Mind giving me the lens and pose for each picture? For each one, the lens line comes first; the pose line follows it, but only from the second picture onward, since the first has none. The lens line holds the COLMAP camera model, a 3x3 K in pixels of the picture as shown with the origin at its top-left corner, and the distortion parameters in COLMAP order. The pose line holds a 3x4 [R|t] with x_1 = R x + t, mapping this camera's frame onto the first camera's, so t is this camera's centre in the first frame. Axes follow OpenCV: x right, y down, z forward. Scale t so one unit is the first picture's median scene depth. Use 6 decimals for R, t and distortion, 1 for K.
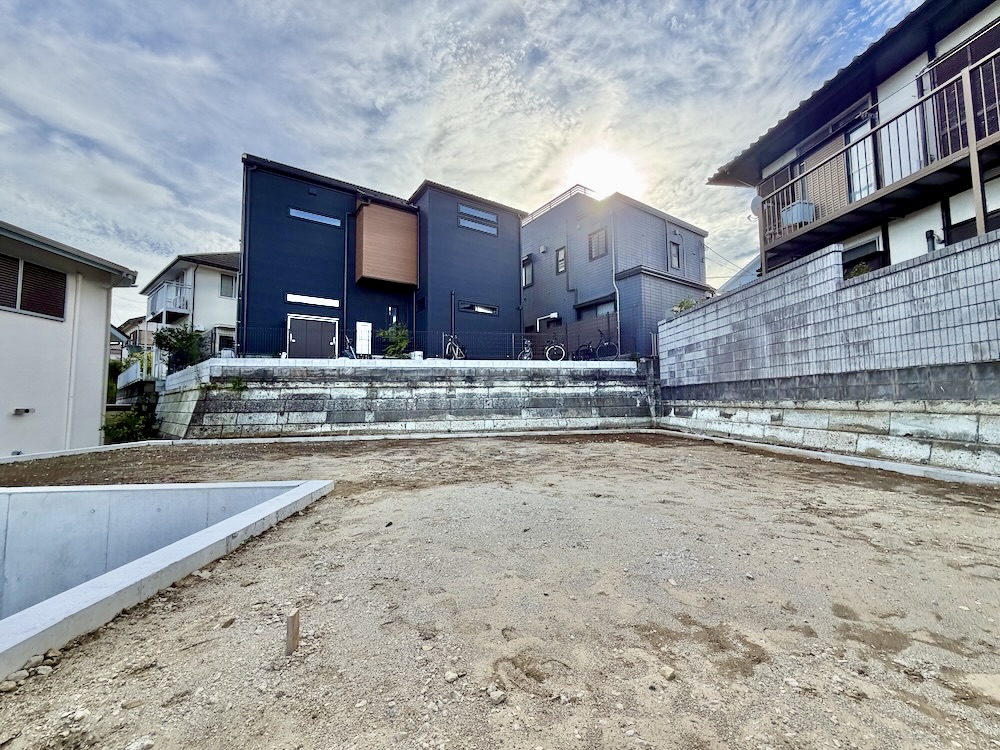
lens RADIAL K [[398.8, 0, 503.9], [0, 398.8, 379.6], [0, 0, 1]] dist [0.000006, -0.000396]
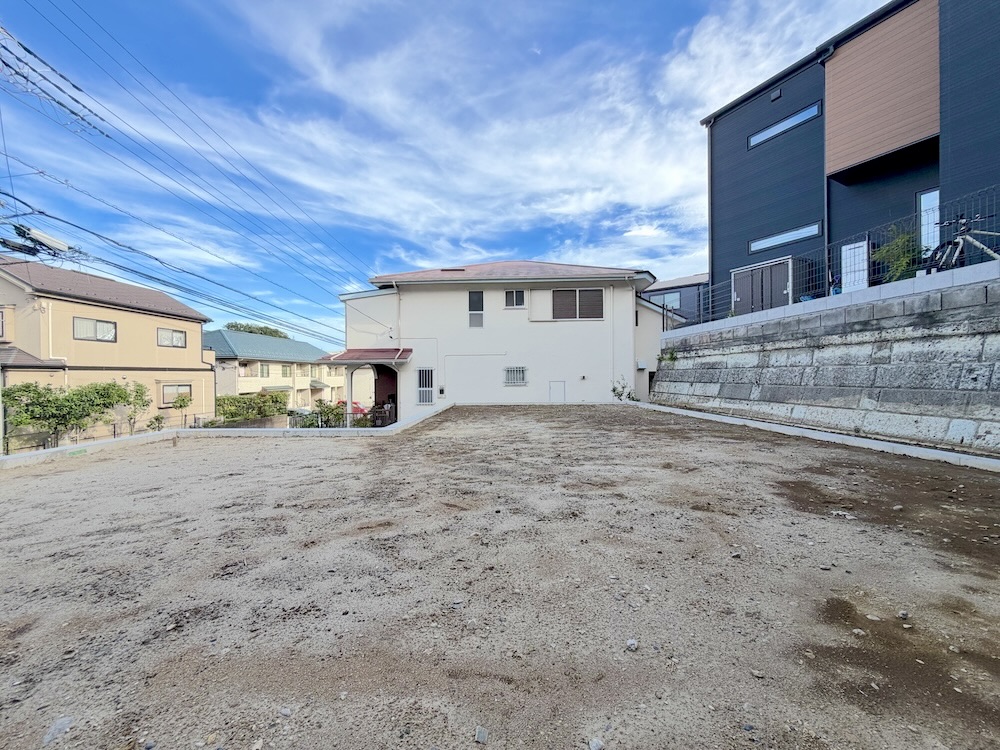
lens RADIAL K [[398.8, 0, 502.3], [0, 398.8, 377.0], [0, 0, 1]] dist [0.000006, -0.000396]
pose [[-0.088441, 0.017801, -0.995922, 0.389442], [0.069680, 0.997501, 0.011641, 0.024265], [0.993641, -0.068366, -0.089461, 0.588660]]
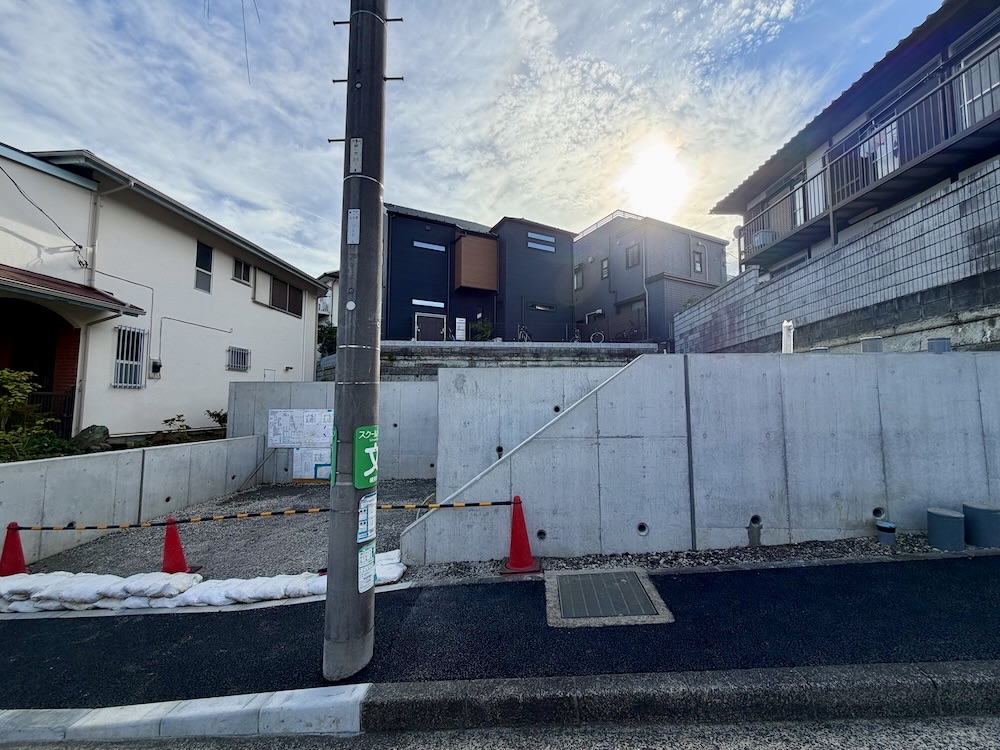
lens RADIAL K [[398.8, 0, 503.6], [0, 398.8, 376.6], [0, 0, 1]] dist [0.000006, -0.000396]
pose [[0.990809, 0.005615, -0.135149, -0.006625], [-0.006635, 0.999953, -0.007096, 0.089990], [0.135103, 0.007927, 0.990800, -0.469246]]
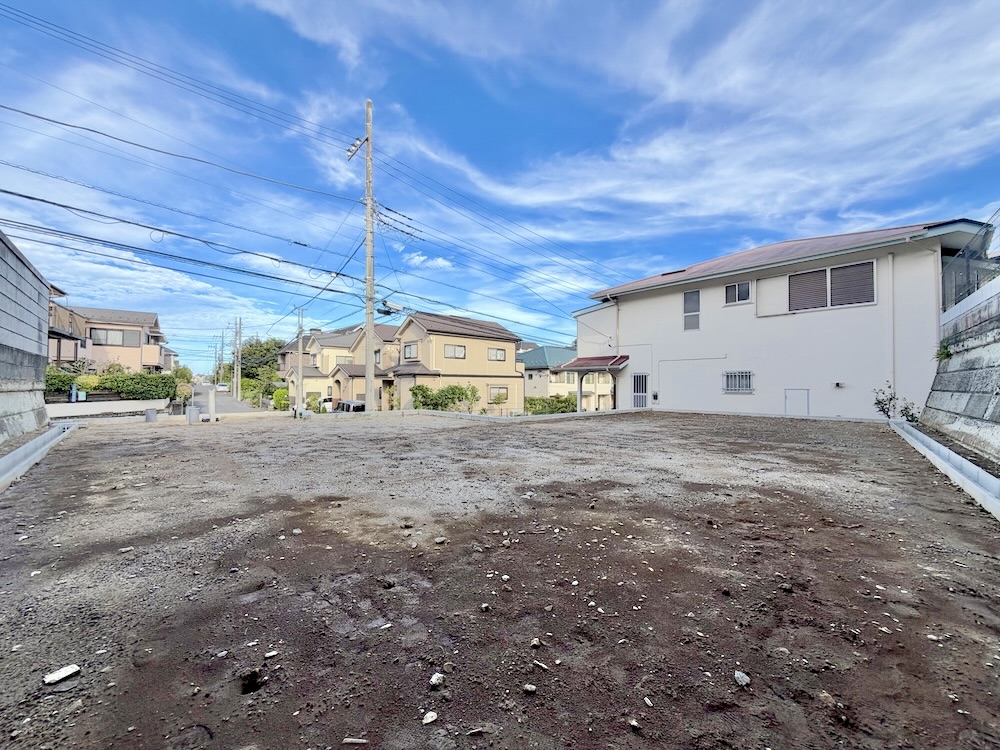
lens RADIAL K [[398.8, 0, 502.3], [0, 398.8, 384.1], [0, 0, 1]] dist [0.000006, -0.000396]
pose [[-0.774328, 0.007855, -0.632736, 0.315180], [0.042579, 0.998303, -0.039715, 0.059814], [0.631350, -0.057694, -0.773349, 0.957655]]
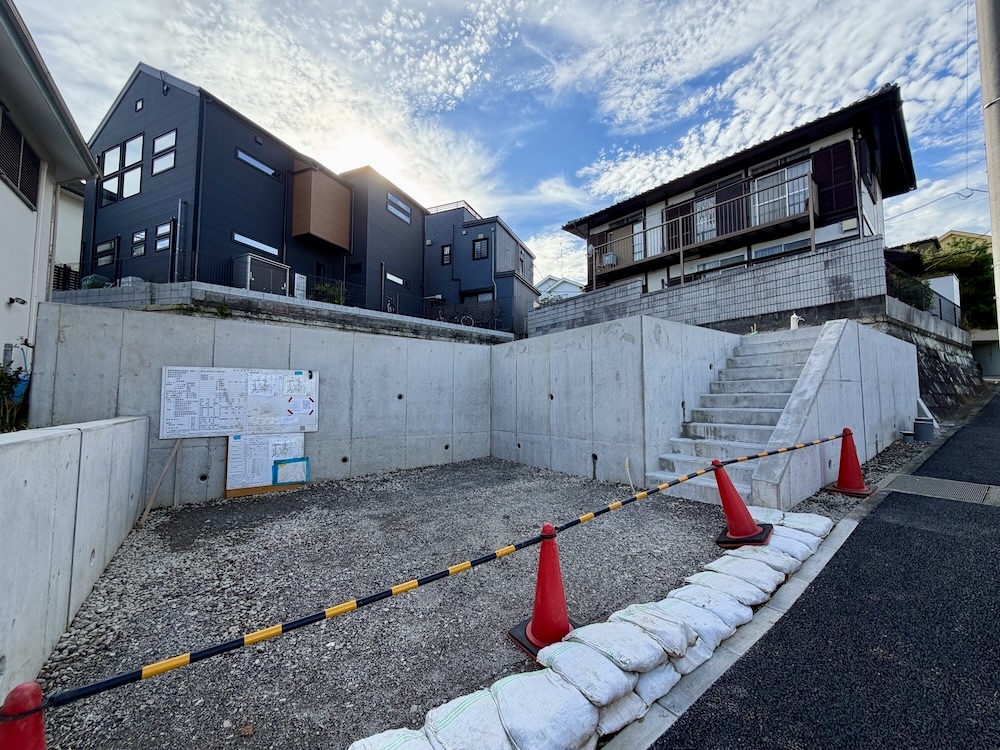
lens RADIAL K [[398.8, 0, 504.2], [0, 398.8, 375.9], [0, 0, 1]] dist [0.000006, -0.000396]
pose [[0.842114, 0.046684, 0.537276, -0.547459], [-0.040553, 0.998907, -0.023233, 0.164609], [-0.537773, -0.002224, 0.843087, -0.266961]]
